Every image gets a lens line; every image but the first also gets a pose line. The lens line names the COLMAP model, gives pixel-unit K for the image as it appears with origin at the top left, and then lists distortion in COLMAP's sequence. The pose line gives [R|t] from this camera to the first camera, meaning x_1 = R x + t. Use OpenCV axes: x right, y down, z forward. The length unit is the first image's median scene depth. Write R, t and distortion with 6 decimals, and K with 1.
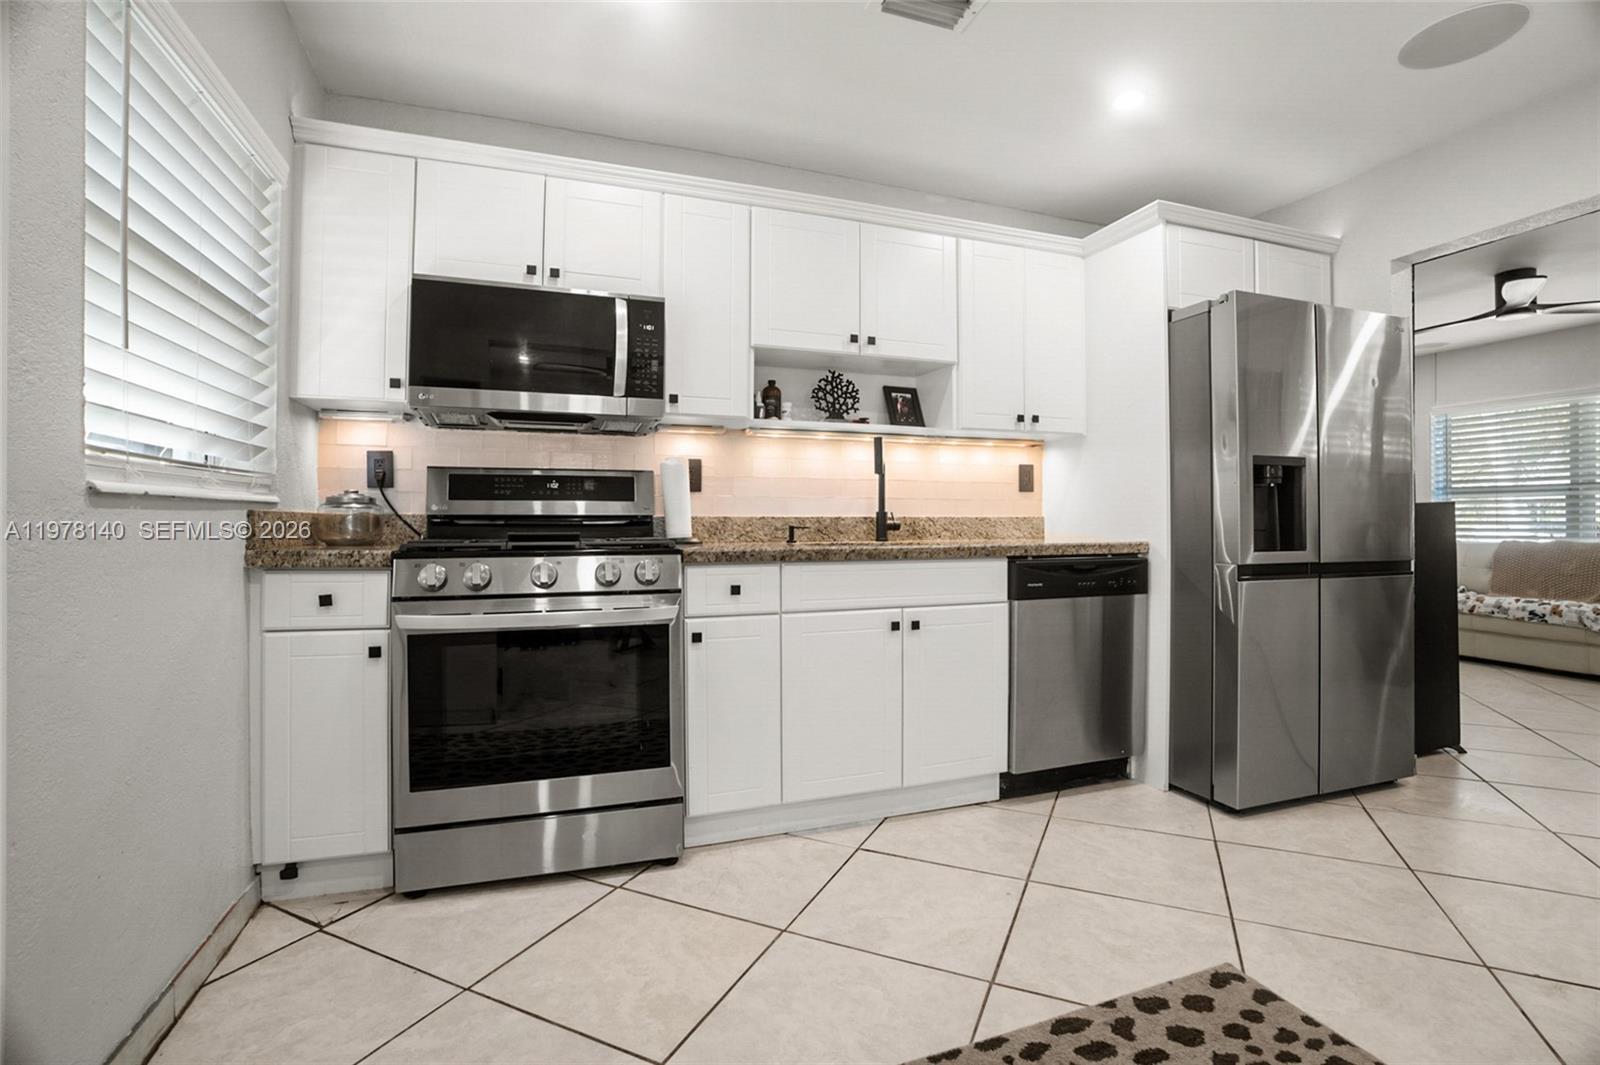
lens RADIAL K [[744.7, 0, 805.8], [0, 744.7, 512.0], [0, 0, 1]] dist [-0.064092, 0.022090]
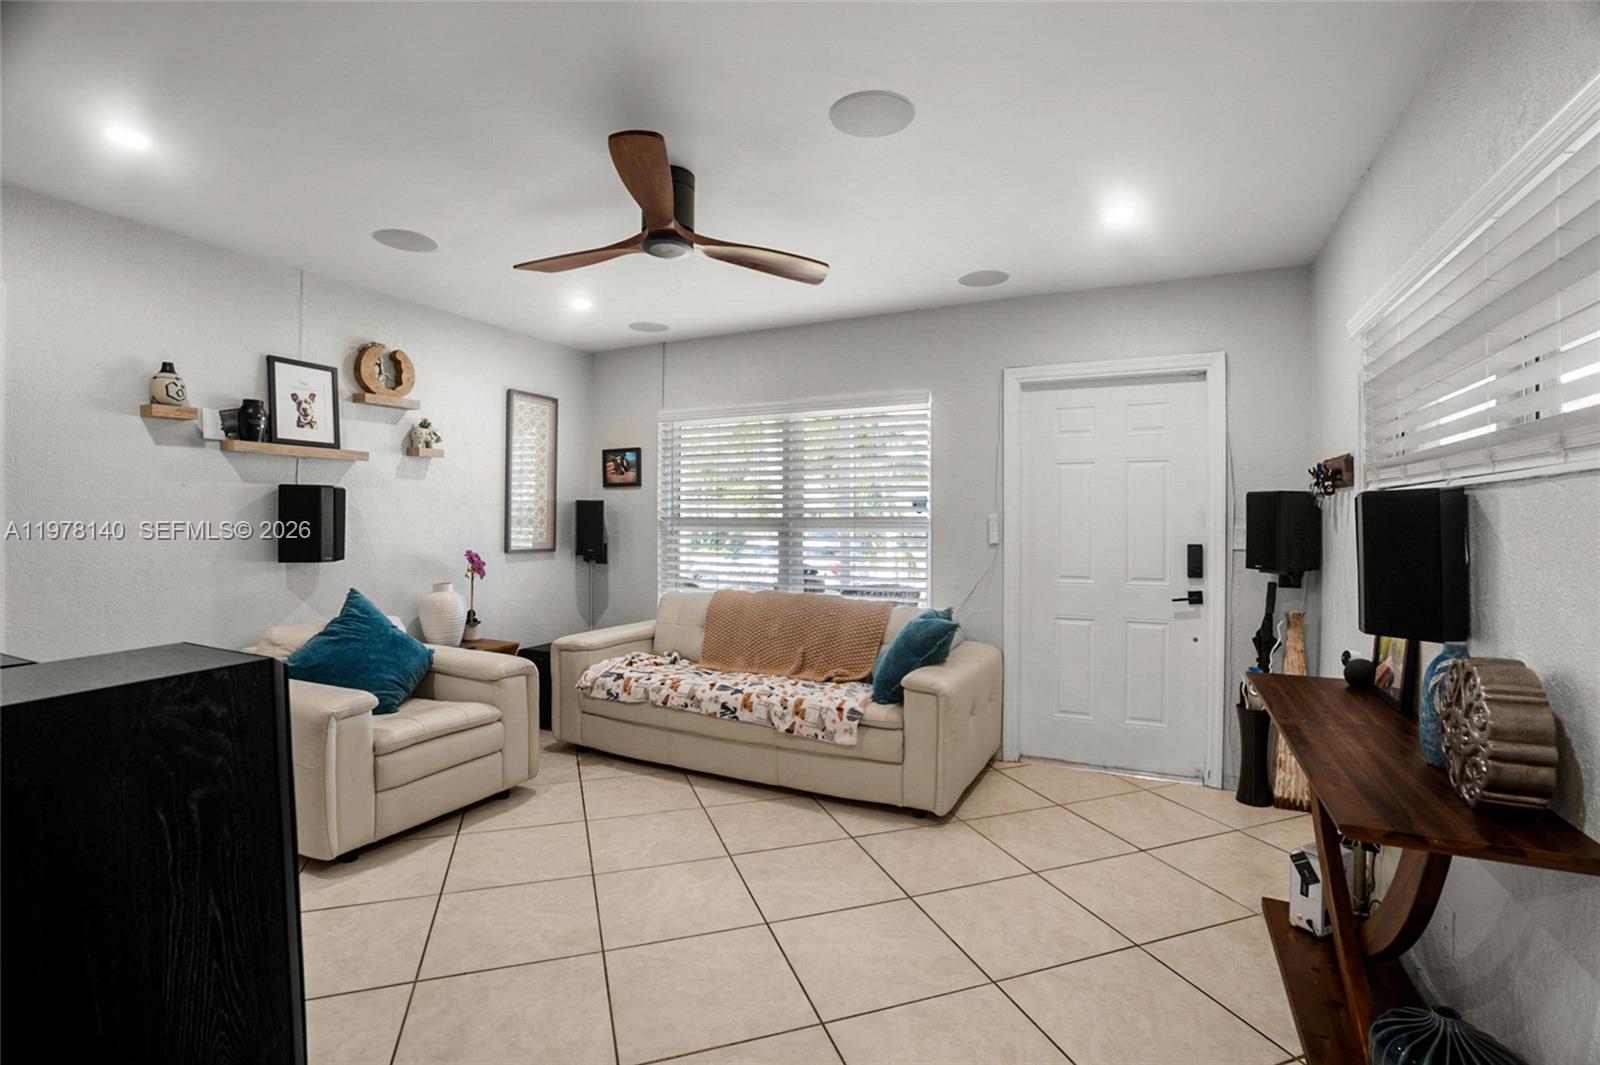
lens RADIAL K [[744.7, 0, 802.0], [0, 744.7, 522.5], [0, 0, 1]] dist [-0.064092, 0.022090]
pose [[0.720181, -0.002090, 0.693783, 1.065931], [-0.009988, 0.999861, 0.013380, -0.099375], [-0.693714, -0.016566, 0.720060, 0.788949]]
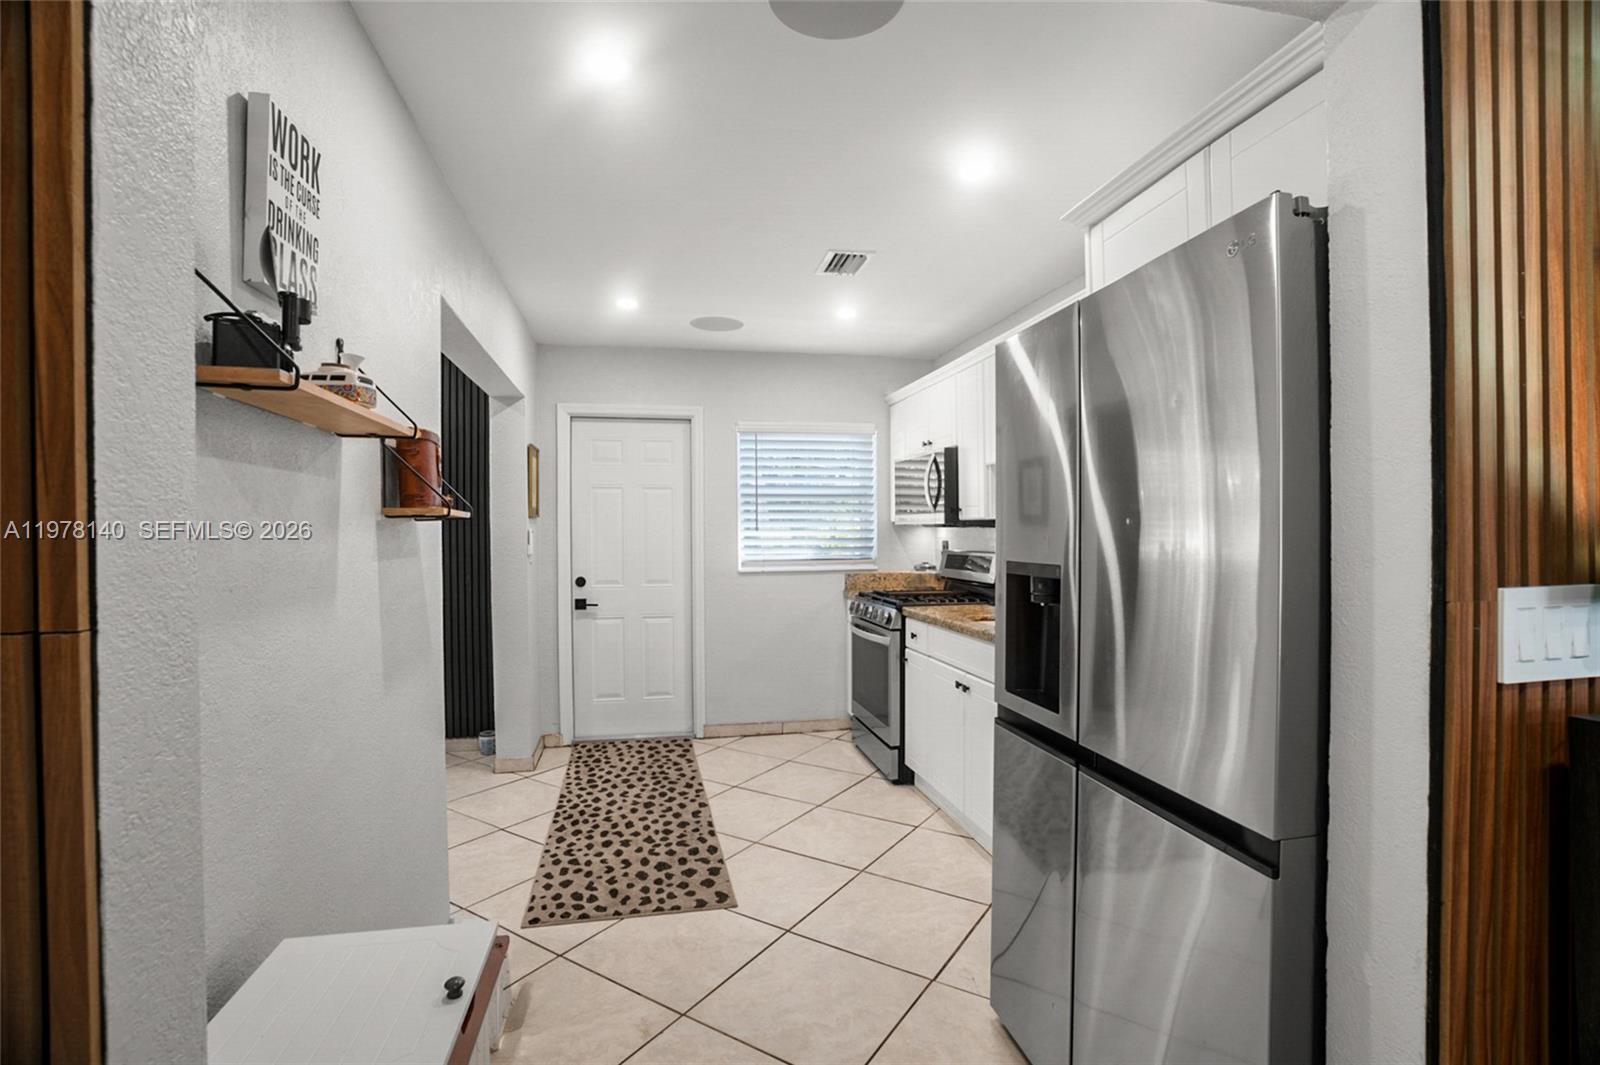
lens RADIAL K [[744.7, 0, 796.9], [0, 744.7, 540.9], [0, 0, 1]] dist [-0.064092, 0.022090]
pose [[-0.144722, 0.012411, -0.989394, 1.376630], [0.017301, 0.999800, 0.010011, -0.108337], [0.989321, -0.015668, -0.144908, 0.890906]]
